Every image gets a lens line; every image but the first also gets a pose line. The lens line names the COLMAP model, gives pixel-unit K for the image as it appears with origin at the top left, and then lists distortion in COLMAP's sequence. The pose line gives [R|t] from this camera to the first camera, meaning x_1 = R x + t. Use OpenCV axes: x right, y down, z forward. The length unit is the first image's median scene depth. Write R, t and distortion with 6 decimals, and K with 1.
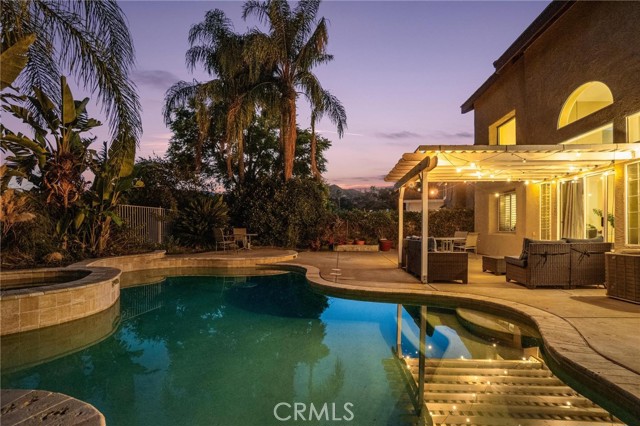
lens RADIAL K [[307.4, 0, 323.7], [0, 307.4, 229.5], [0, 0, 1]] dist [-0.005257, -0.000221]
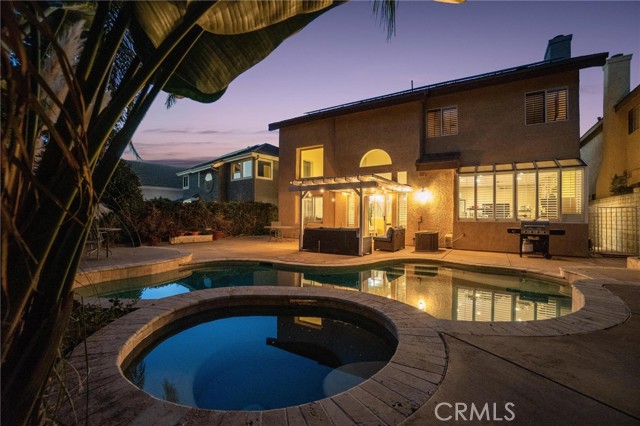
lens RADIAL K [[296.3, 0, 320.4], [0, 296.3, 213.9], [0, 0, 1]] dist [-0.001799, -0.000359]
pose [[0.478635, 0.010280, 0.877954, -0.764548], [-0.011533, 0.999919, -0.005420, -0.027305], [-0.877938, -0.007531, 0.478714, 0.289142]]
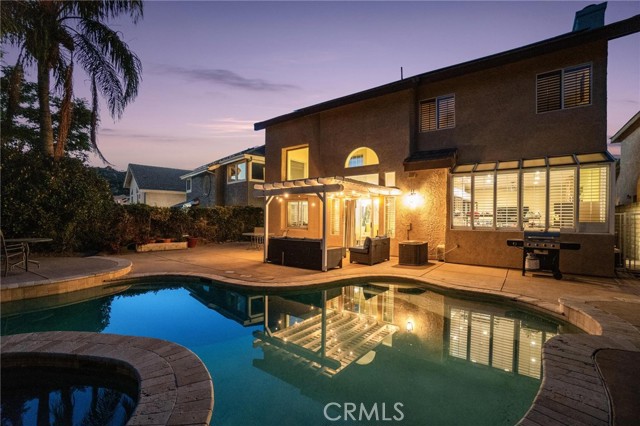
lens RADIAL K [[292.9, 0, 318.7], [0, 292.9, 220.2], [0, 0, 1]] dist [-0.000591, 0.000573]
pose [[0.558278, -0.003112, 0.829648, -0.527887], [-0.012368, 0.999851, 0.012073, -0.050831], [-0.829562, -0.017001, 0.558156, 0.186152]]
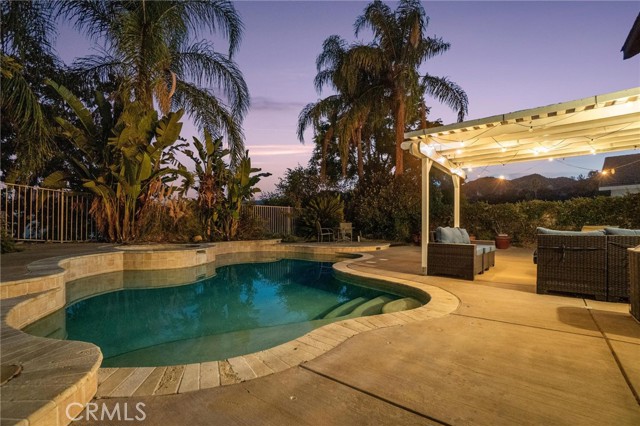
lens RADIAL K [[307.4, 0, 323.7], [0, 307.4, 229.5], [0, 0, 1]] dist [-0.005257, -0.000221]
pose [[0.818909, 0.008931, -0.573854, 0.419912], [-0.004750, 0.999950, 0.008783, 0.016362], [0.573904, -0.004466, 0.818910, 0.024868]]
